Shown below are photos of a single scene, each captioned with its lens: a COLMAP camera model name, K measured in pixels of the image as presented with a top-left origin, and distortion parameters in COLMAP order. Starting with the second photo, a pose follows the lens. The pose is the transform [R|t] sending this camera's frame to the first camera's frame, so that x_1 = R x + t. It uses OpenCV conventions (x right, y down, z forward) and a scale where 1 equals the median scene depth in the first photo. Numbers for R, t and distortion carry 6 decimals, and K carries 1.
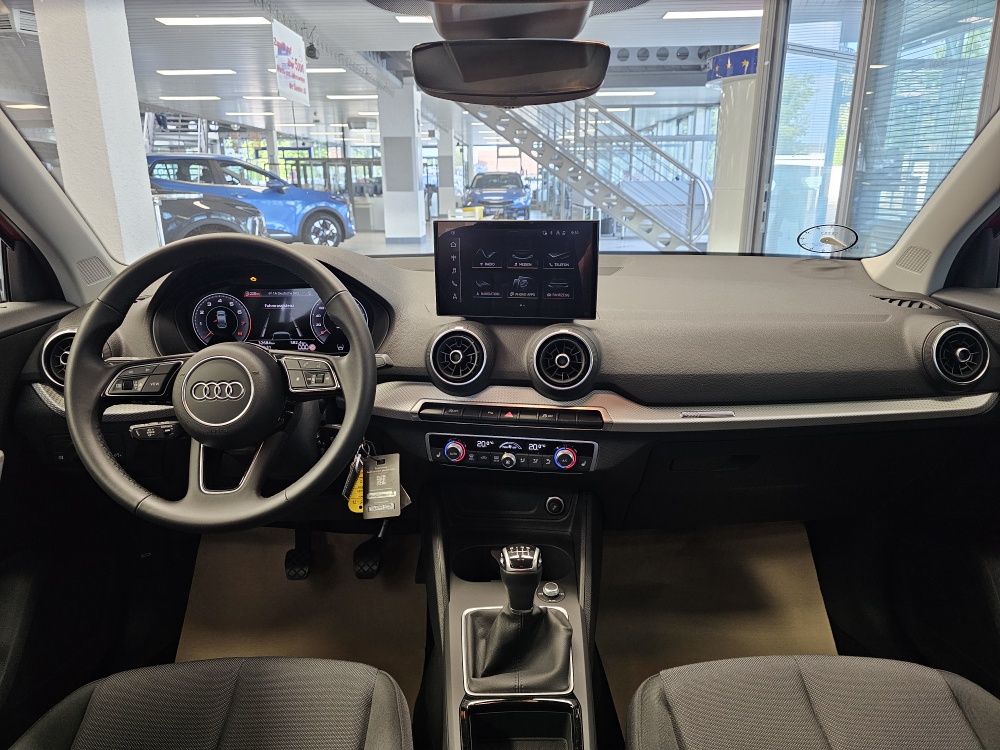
lens RADIAL K [[677.3, 0, 499.7], [0, 677.3, 369.4], [0, 0, 1]] dist [0.077452, -0.087968]
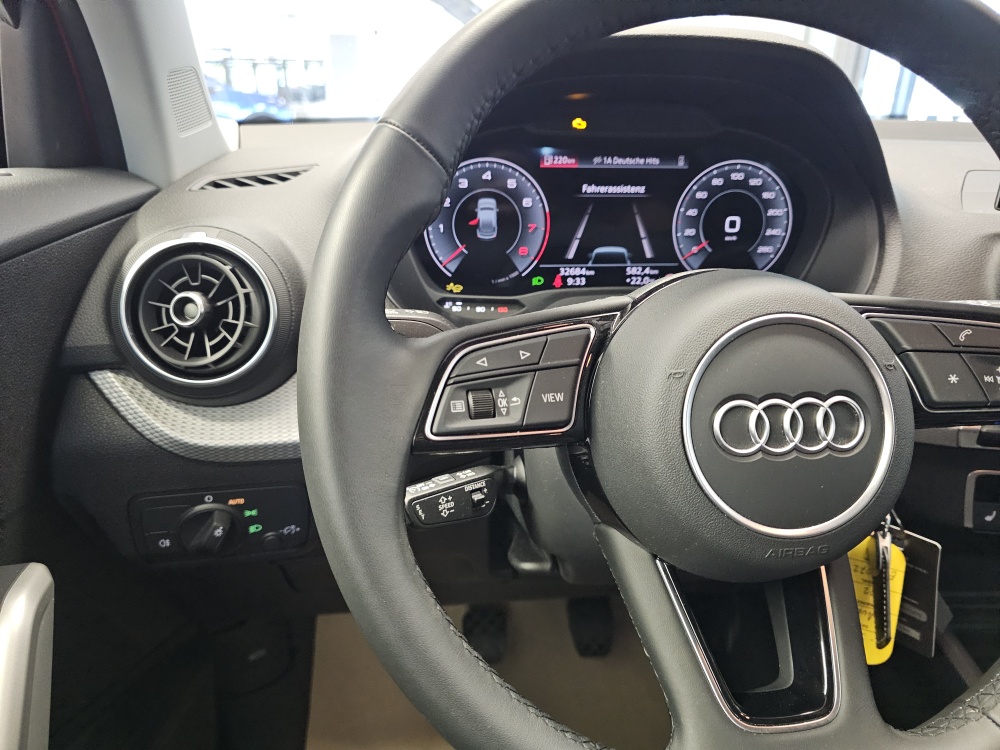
lens RADIAL K [[699.3, 0, 494.9], [0, 699.3, 378.0], [0, 0, 1]] dist [0.041464, -0.058081]
pose [[0.995975, -0.007205, 0.089342, -0.439569], [-0.002963, 0.993574, 0.113148, -0.020647], [-0.089583, -0.112958, 0.989553, 0.525340]]
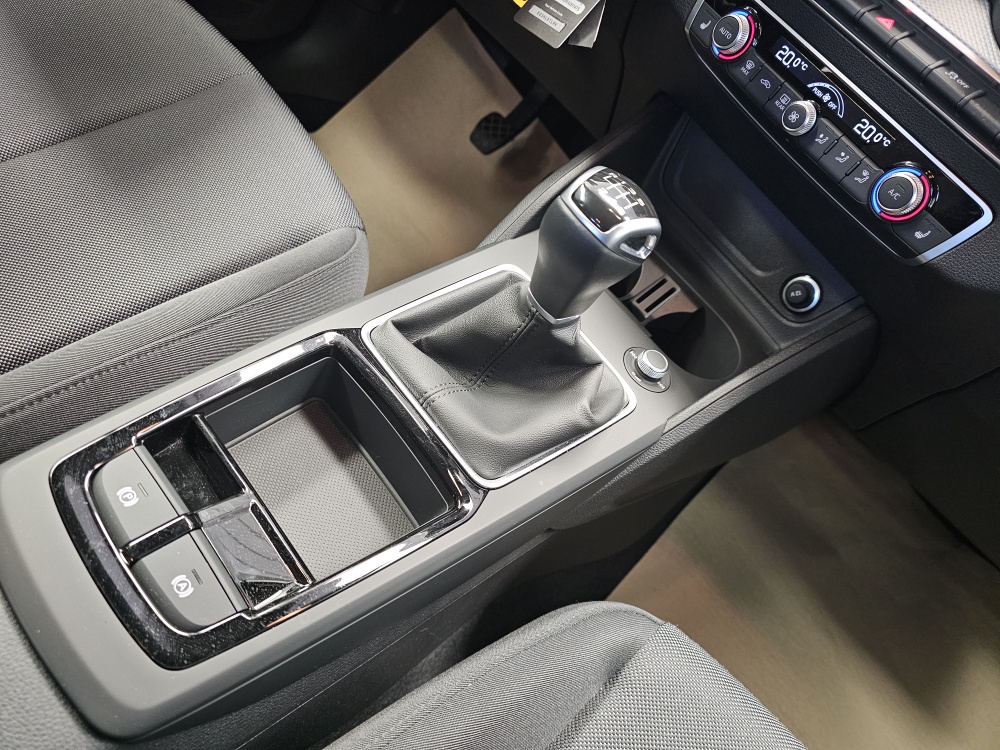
lens RADIAL K [[693.4, 0, 511.1], [0, 693.4, 374.9], [0, 0, 1]] dist [0.032765, -0.034303]
pose [[0.618002, 0.745002, -0.251088, 0.126084], [-0.609436, 0.655740, 0.445638, 0.142242], [0.496650, -0.122383, 0.859280, 0.441903]]
